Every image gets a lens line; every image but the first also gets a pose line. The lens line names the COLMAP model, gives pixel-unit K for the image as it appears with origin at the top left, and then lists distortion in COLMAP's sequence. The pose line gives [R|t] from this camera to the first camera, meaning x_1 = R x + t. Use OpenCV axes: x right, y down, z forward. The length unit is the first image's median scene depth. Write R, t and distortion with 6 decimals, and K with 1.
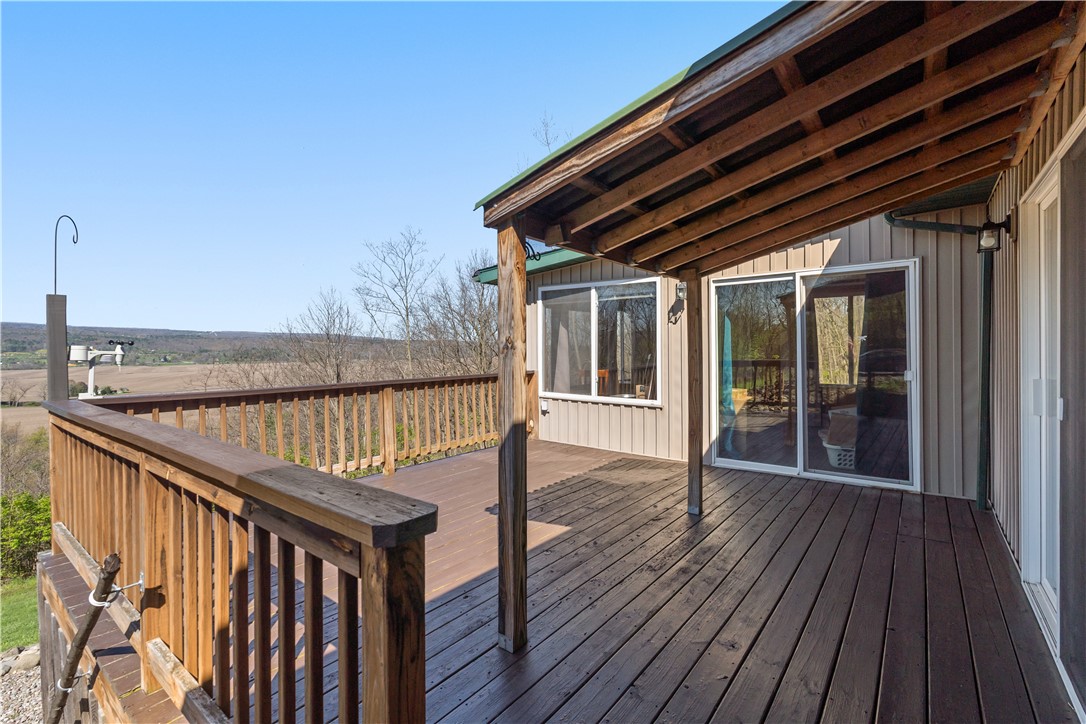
lens RADIAL K [[482.4, 0, 543.3], [0, 482.4, 353.7], [0, 0, 1]] dist [0.001190, -0.000139]
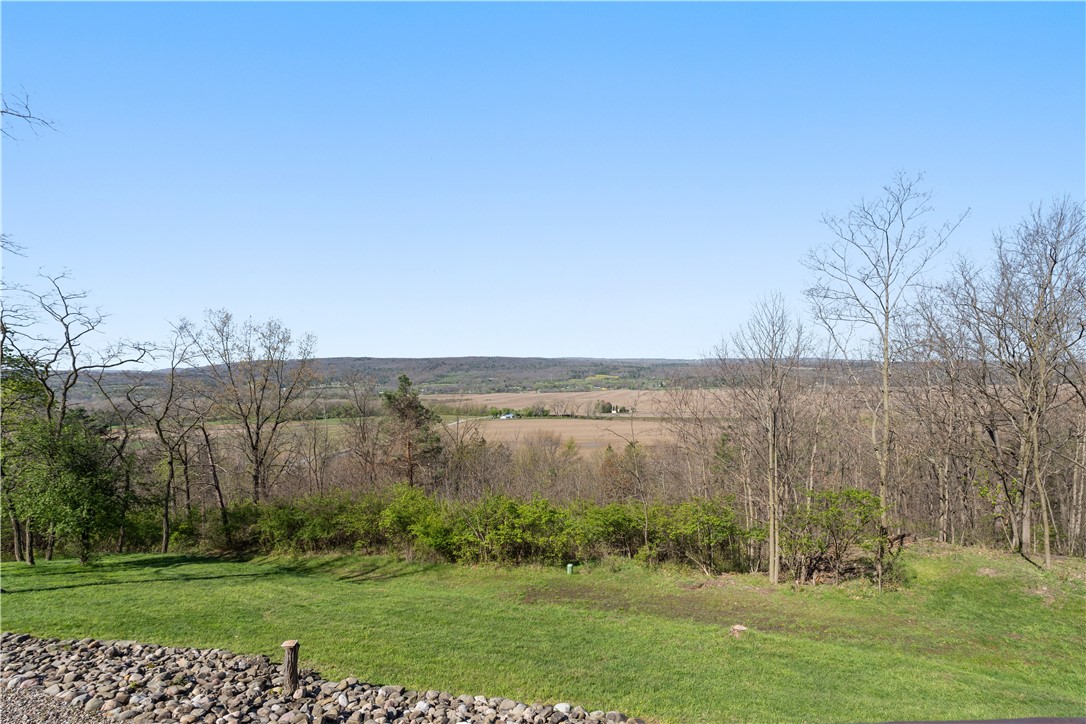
lens RADIAL K [[511.3, 0, 552.8], [0, 511.3, 442.4], [0, 0, 1]] dist [-0.005540, -0.000699]
pose [[0.641850, 0.088520, -0.761704, -0.033972], [0.005829, 0.992723, 0.120279, -0.005458], [0.766808, -0.081641, 0.636663, 0.191822]]
